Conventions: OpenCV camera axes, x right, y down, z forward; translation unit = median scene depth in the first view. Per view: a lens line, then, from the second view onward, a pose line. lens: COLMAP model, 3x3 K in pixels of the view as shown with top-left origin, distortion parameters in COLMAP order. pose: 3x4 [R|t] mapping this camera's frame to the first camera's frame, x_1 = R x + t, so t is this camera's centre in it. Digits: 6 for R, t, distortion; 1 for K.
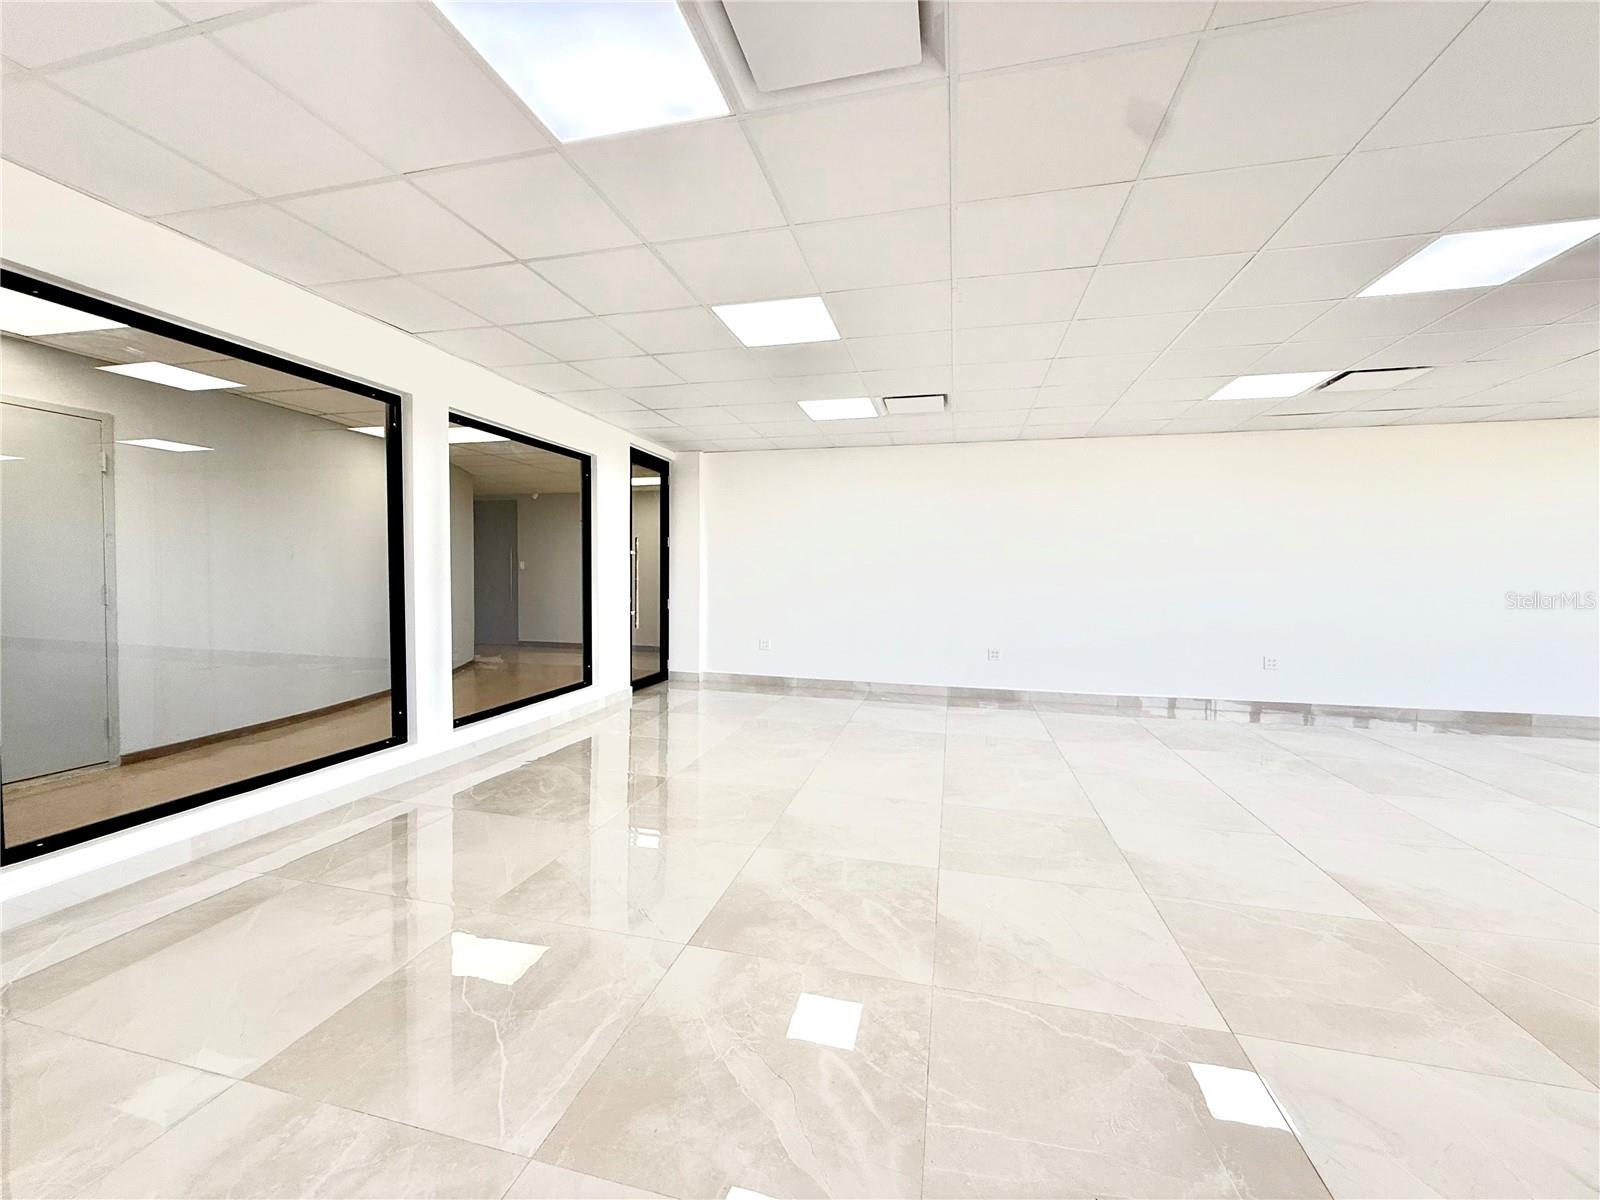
lens RADIAL K [[643.6, 0, 798.6], [0, 643.6, 597.0], [0, 0, 1]] dist [0.000300, 0.000009]
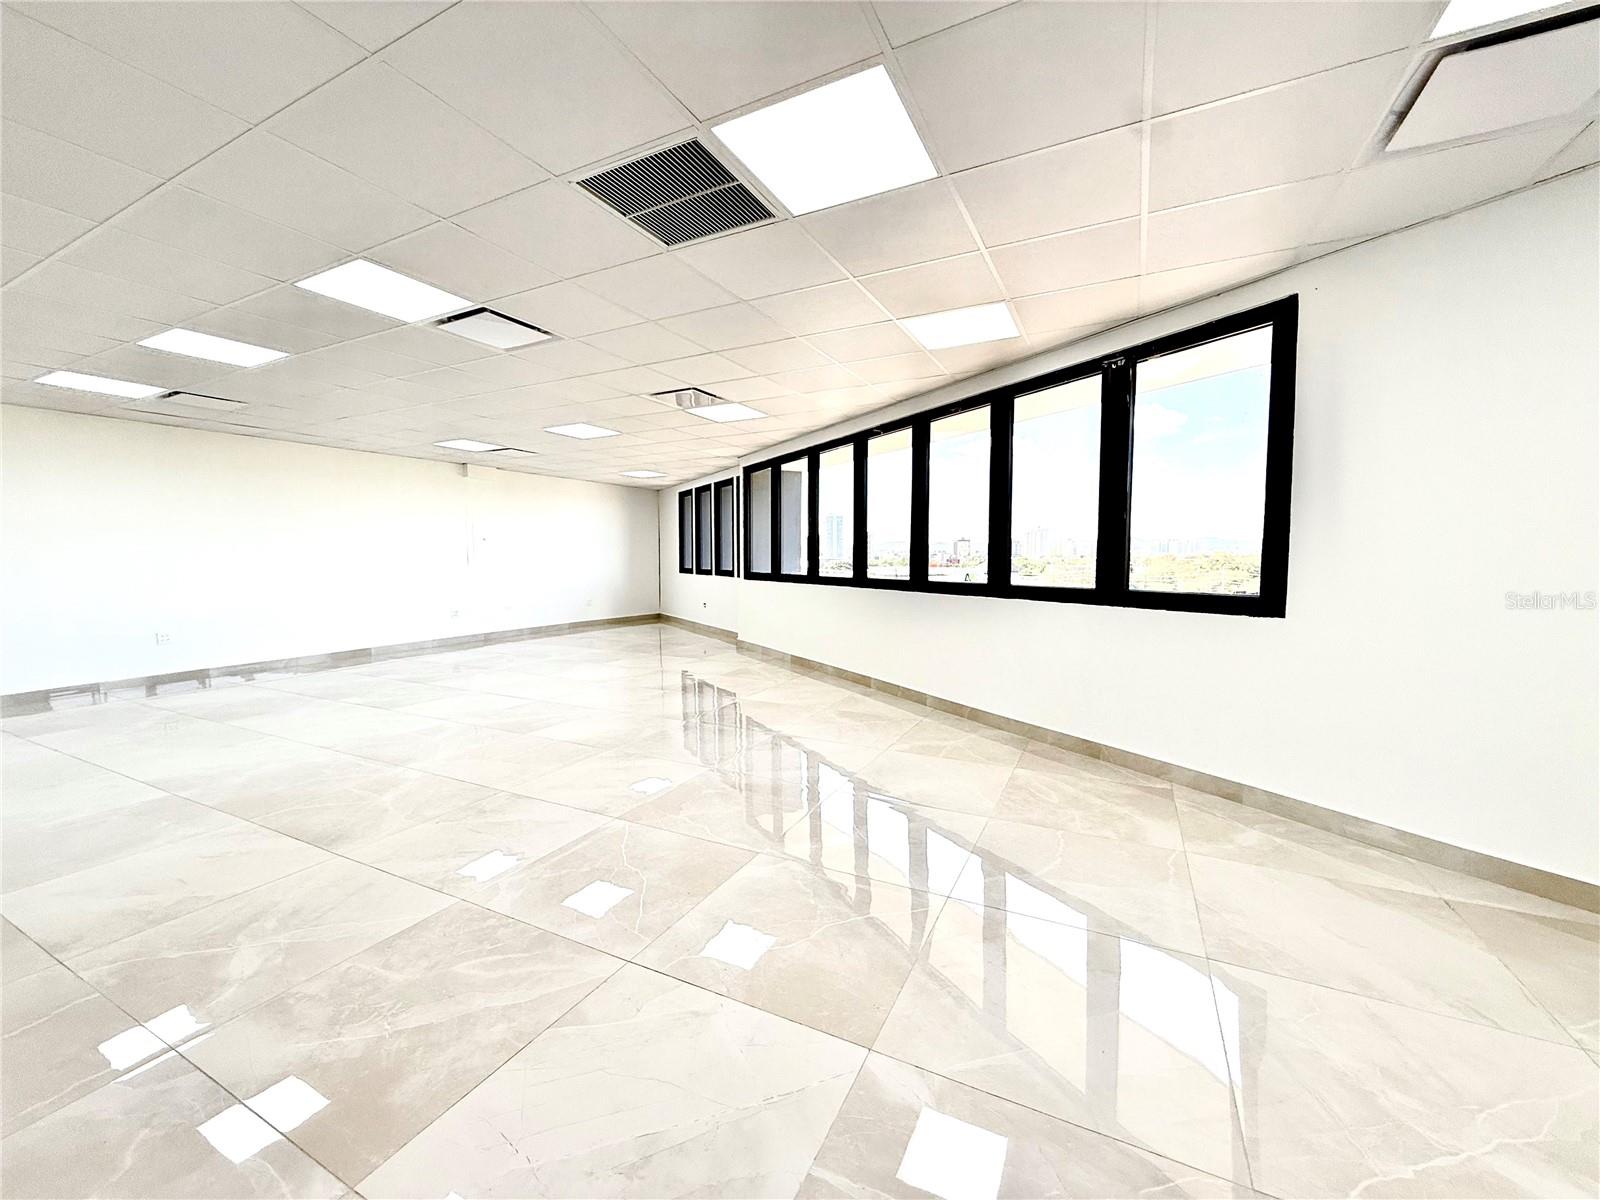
lens RADIAL K [[643.6, 0, 799.9], [0, 643.6, 590.1], [0, 0, 1]] dist [0.000300, 0.000009]
pose [[0.222268, -0.061896, 0.973019, -0.076448], [0.036162, 0.997820, 0.055213, 0.005496], [-0.974315, 0.022914, 0.224022, -0.336981]]
